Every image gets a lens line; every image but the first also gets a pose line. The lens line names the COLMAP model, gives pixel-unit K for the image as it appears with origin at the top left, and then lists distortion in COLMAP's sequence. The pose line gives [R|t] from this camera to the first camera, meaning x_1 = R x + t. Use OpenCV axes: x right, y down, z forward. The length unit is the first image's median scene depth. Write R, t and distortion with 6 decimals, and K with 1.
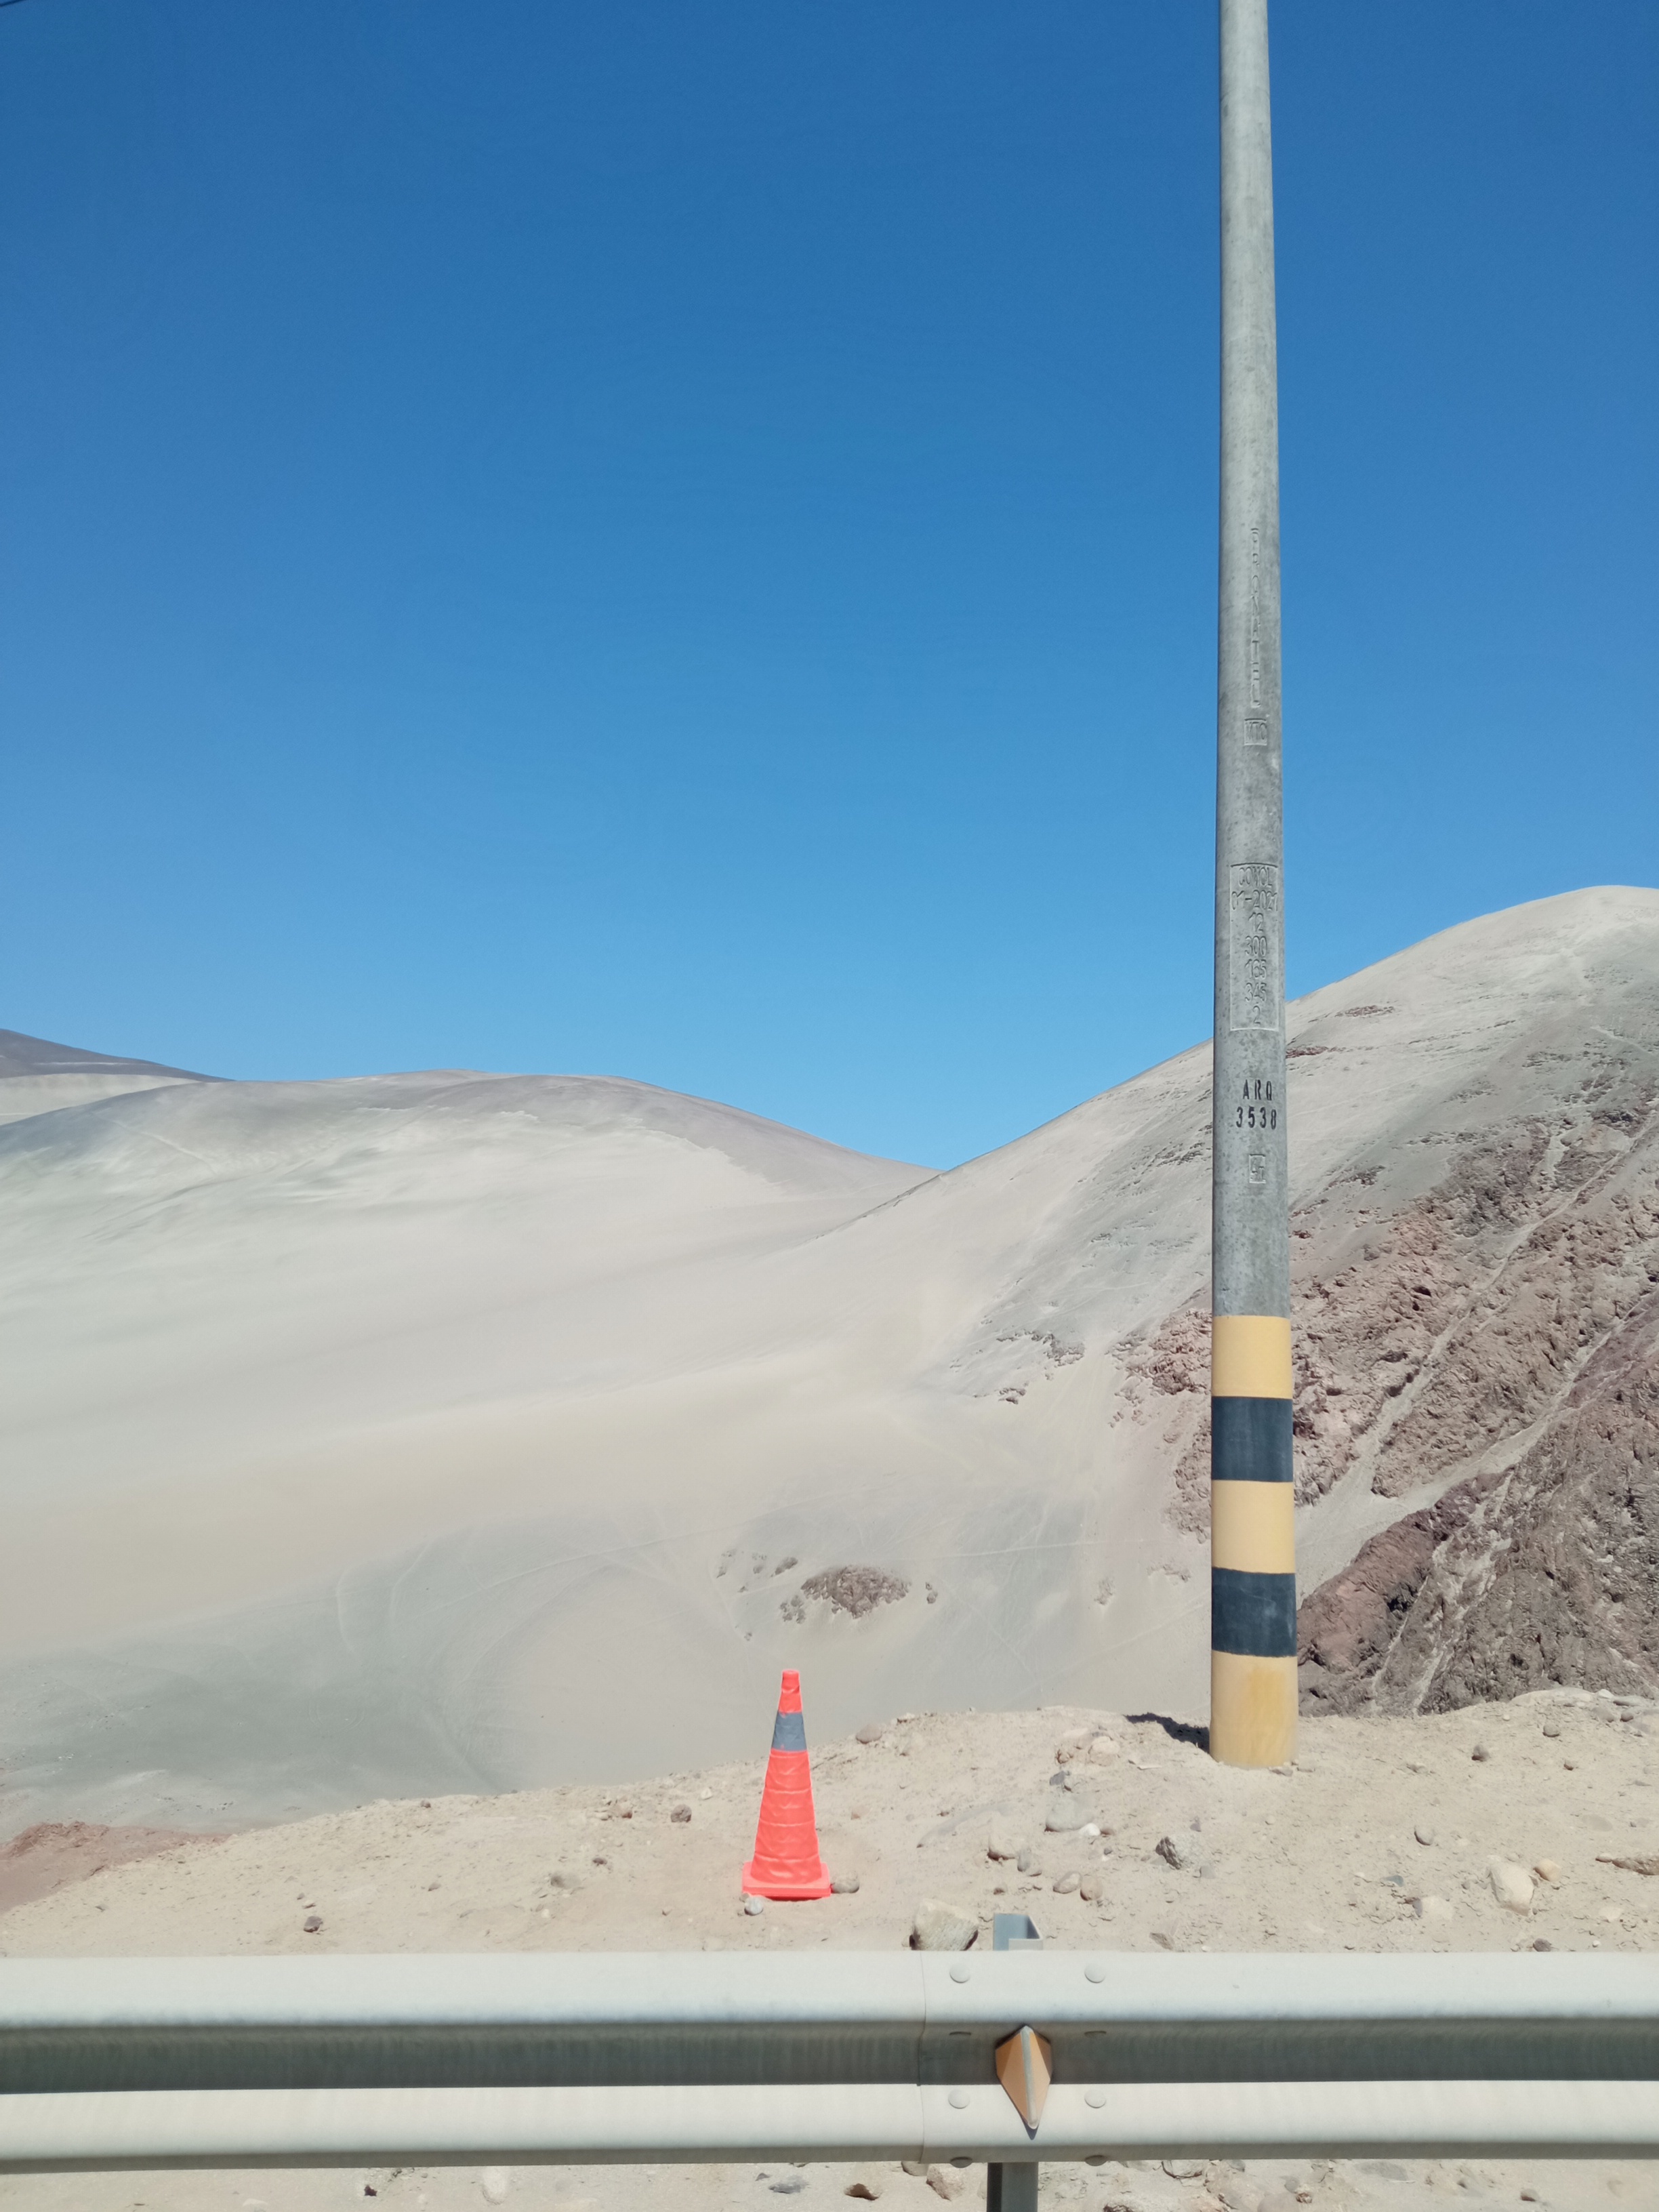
lens RADIAL K [[1725.6, 0, 847.6], [0, 1725.6, 1119.0], [0, 0, 1]] dist [0.118853, -0.204386]
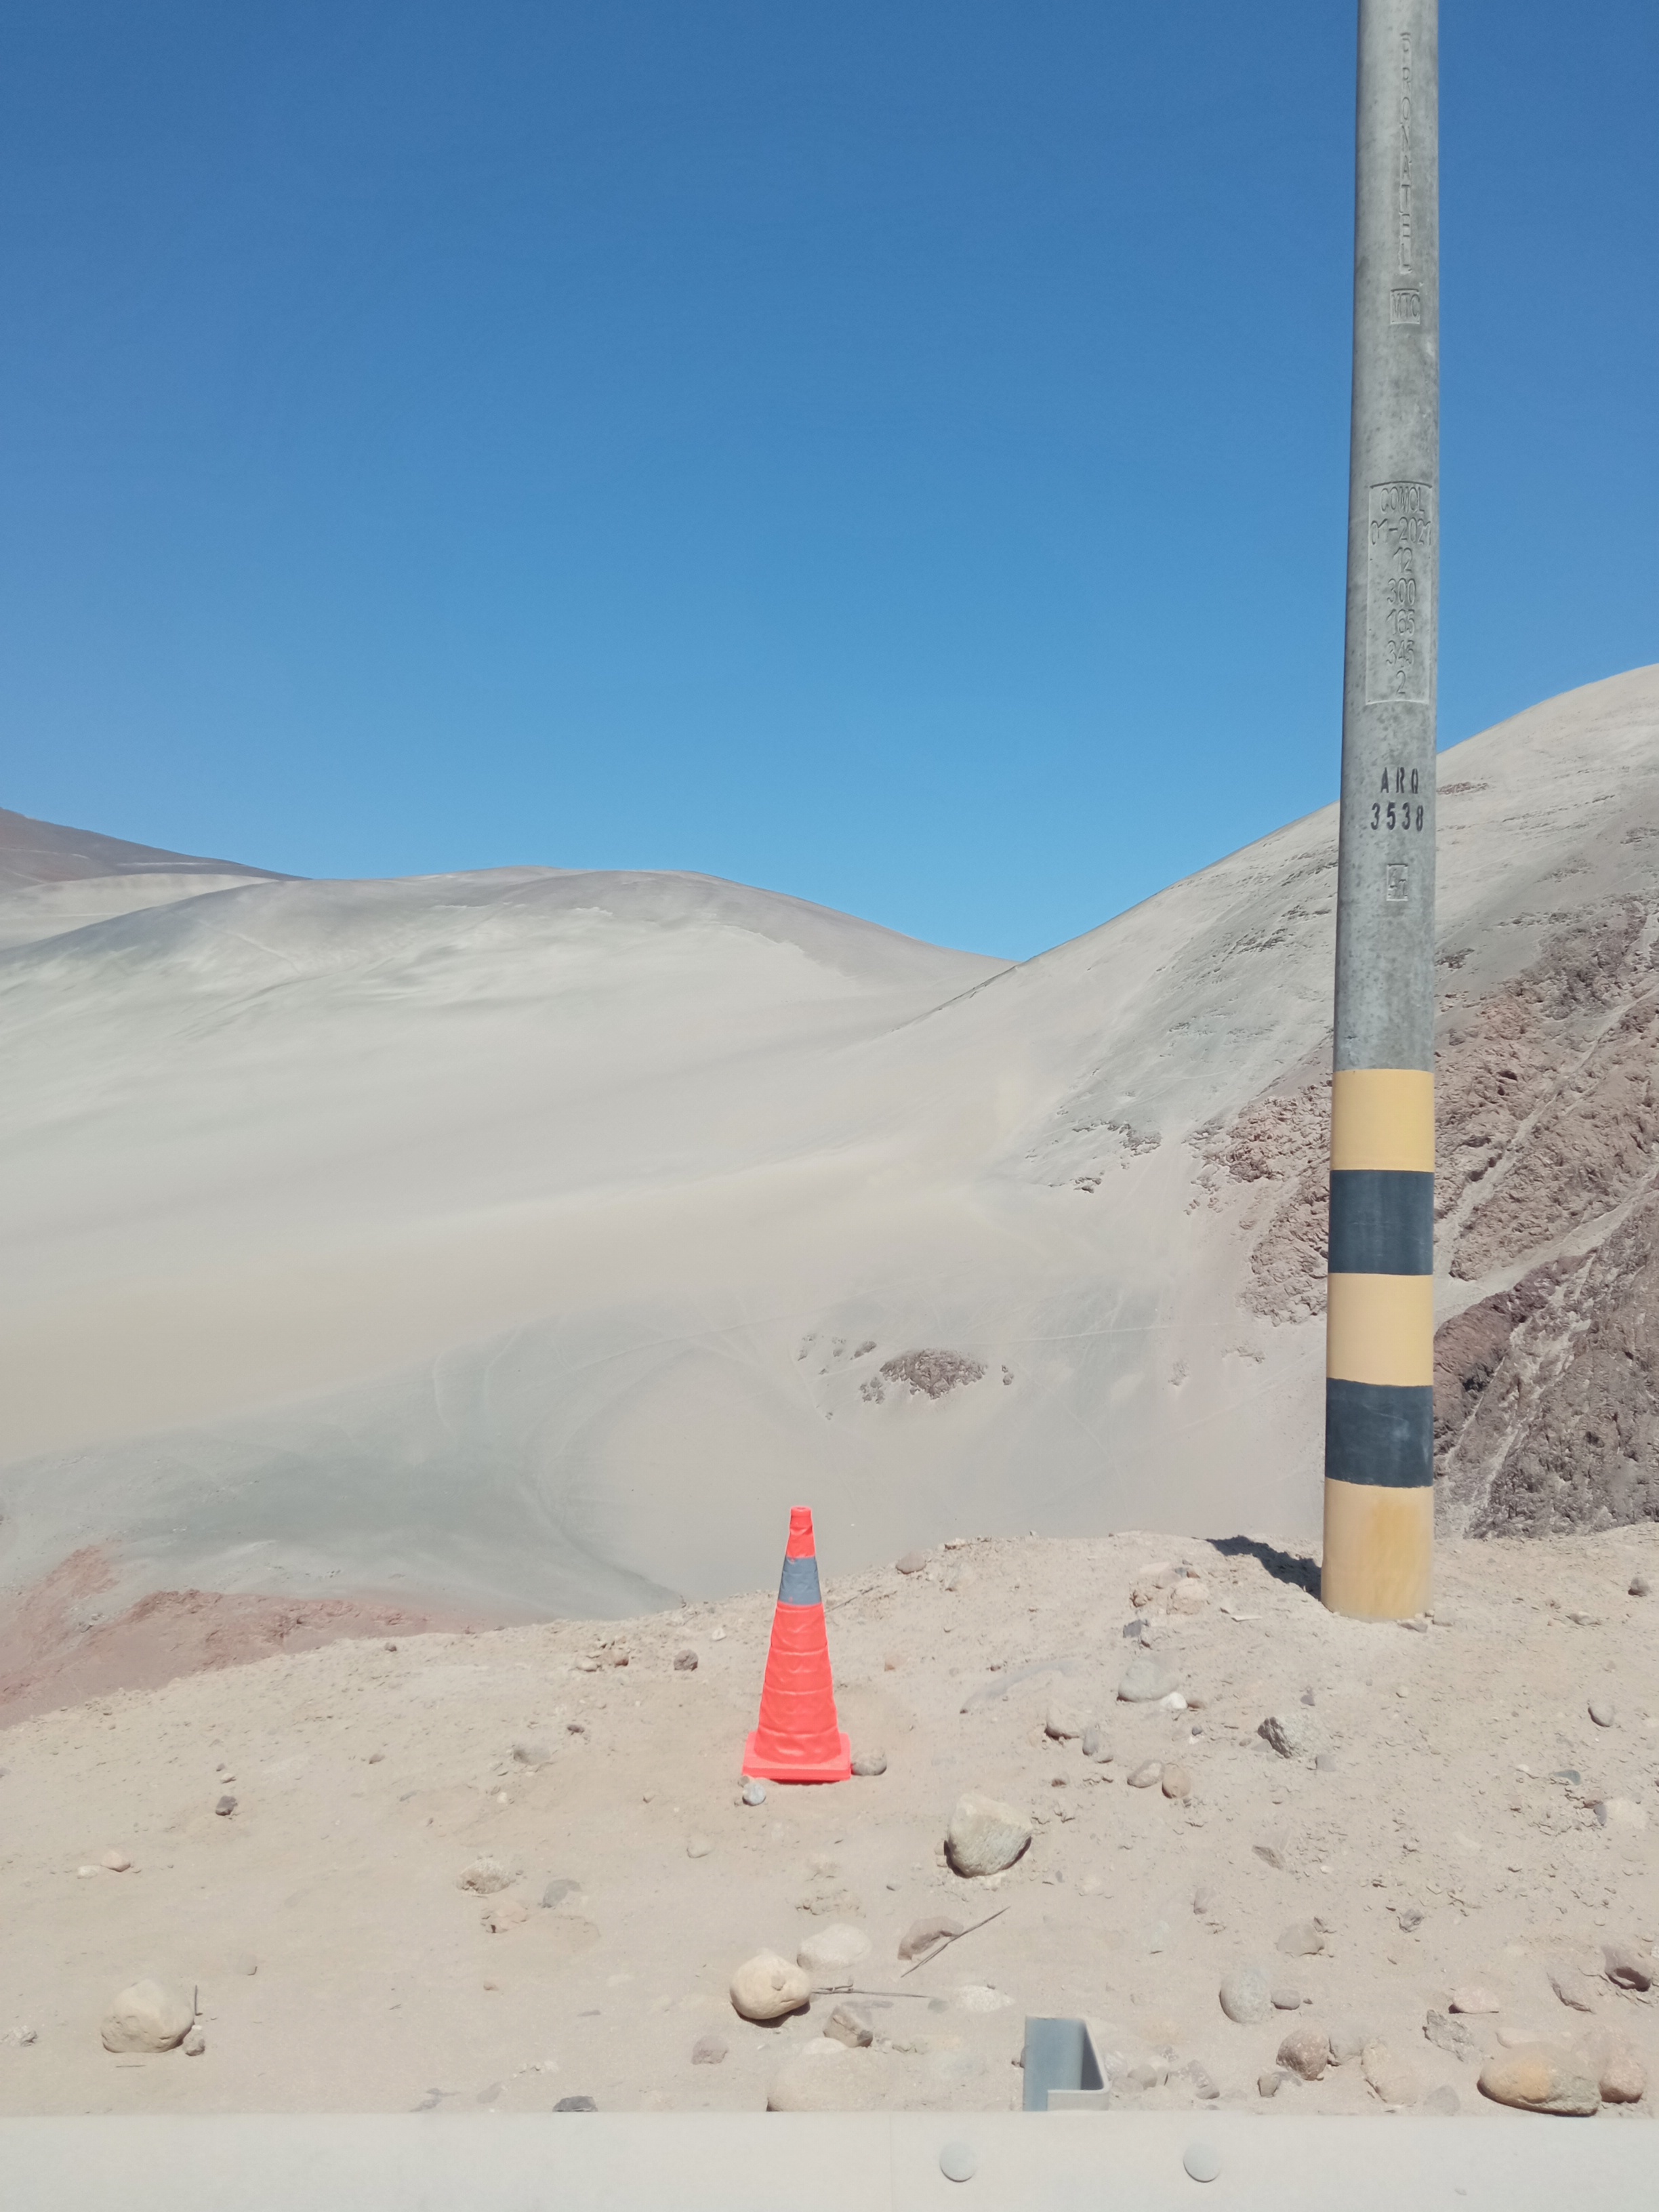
lens RADIAL K [[1725.6, 0, 847.6], [0, 1725.6, 1119.0], [0, 0, 1]] dist [0.118853, -0.204386]
pose [[0.998983, -0.008758, -0.044239, 0.021714], [0.013973, 0.992795, 0.119004, 0.035235], [0.042878, -0.119501, 0.991908, 0.187074]]
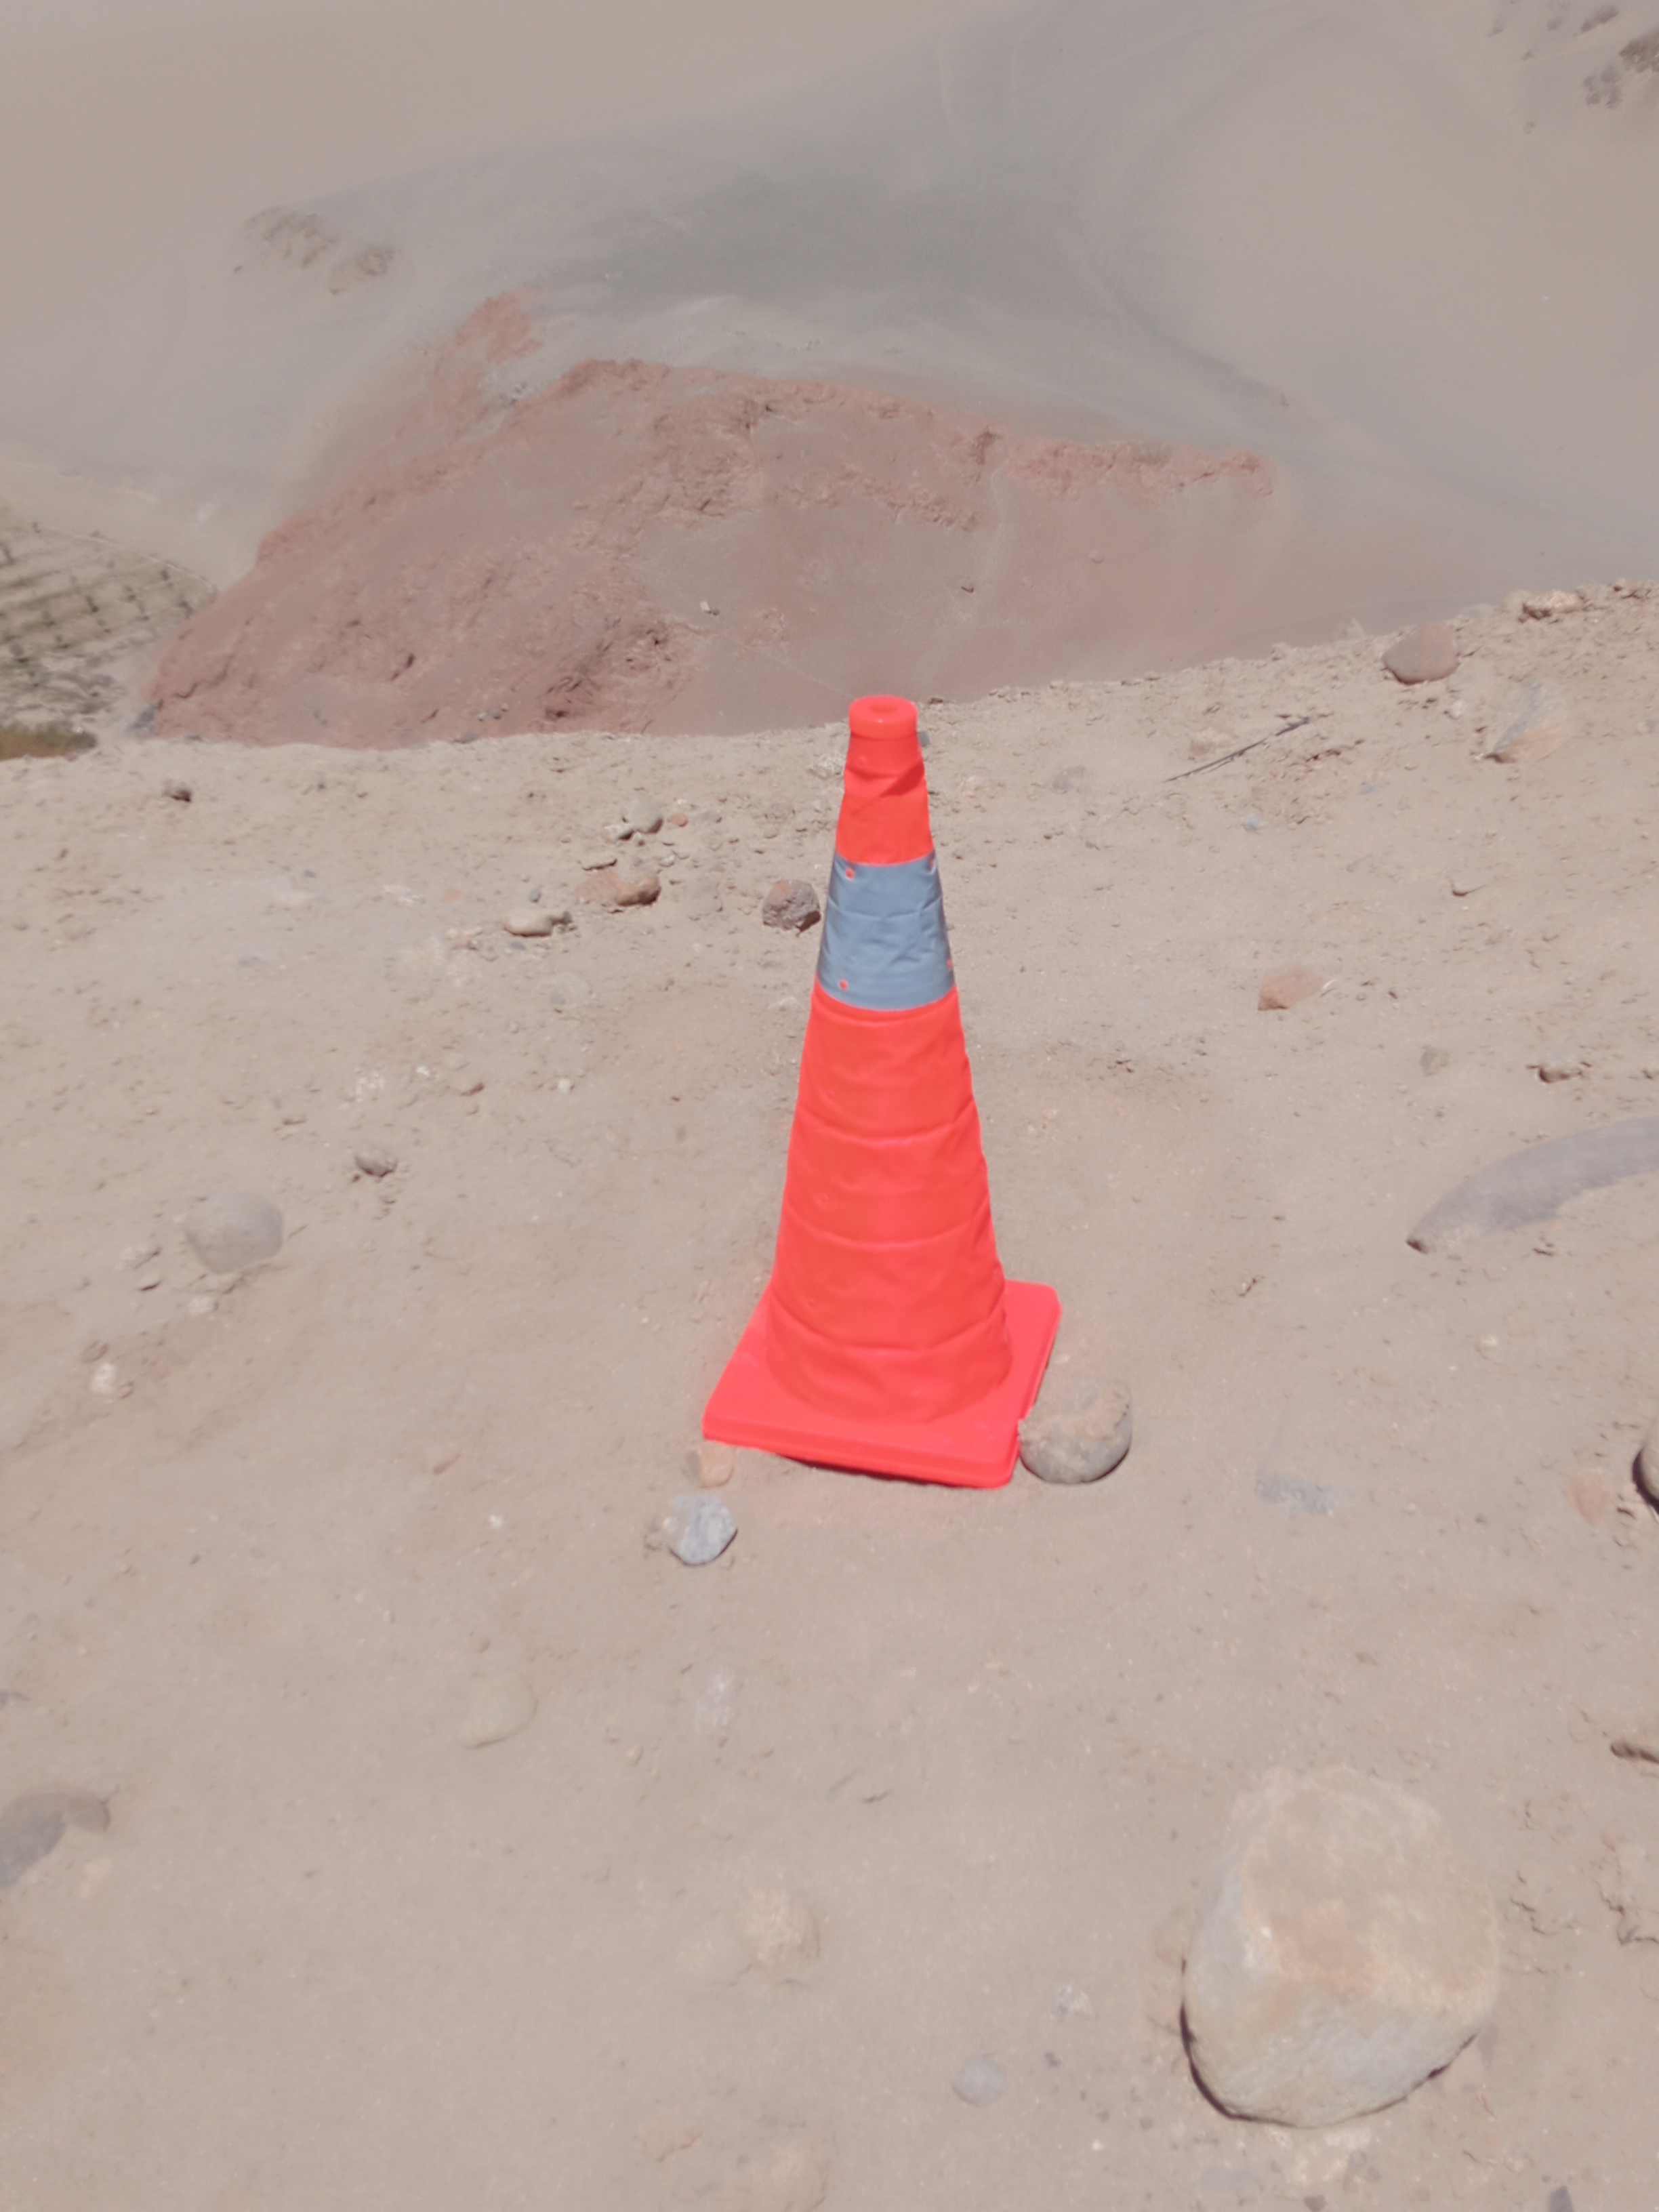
lens RADIAL K [[2359.9, 0, 854.5], [0, 2359.9, 1045.1], [0, 0, 1]] dist [0.135051, -0.265201]
pose [[0.951055, 0.122205, -0.283831, 0.050998], [0.076418, 0.796951, 0.599191, 0.131824], [0.299424, -0.591553, 0.748605, 0.604002]]
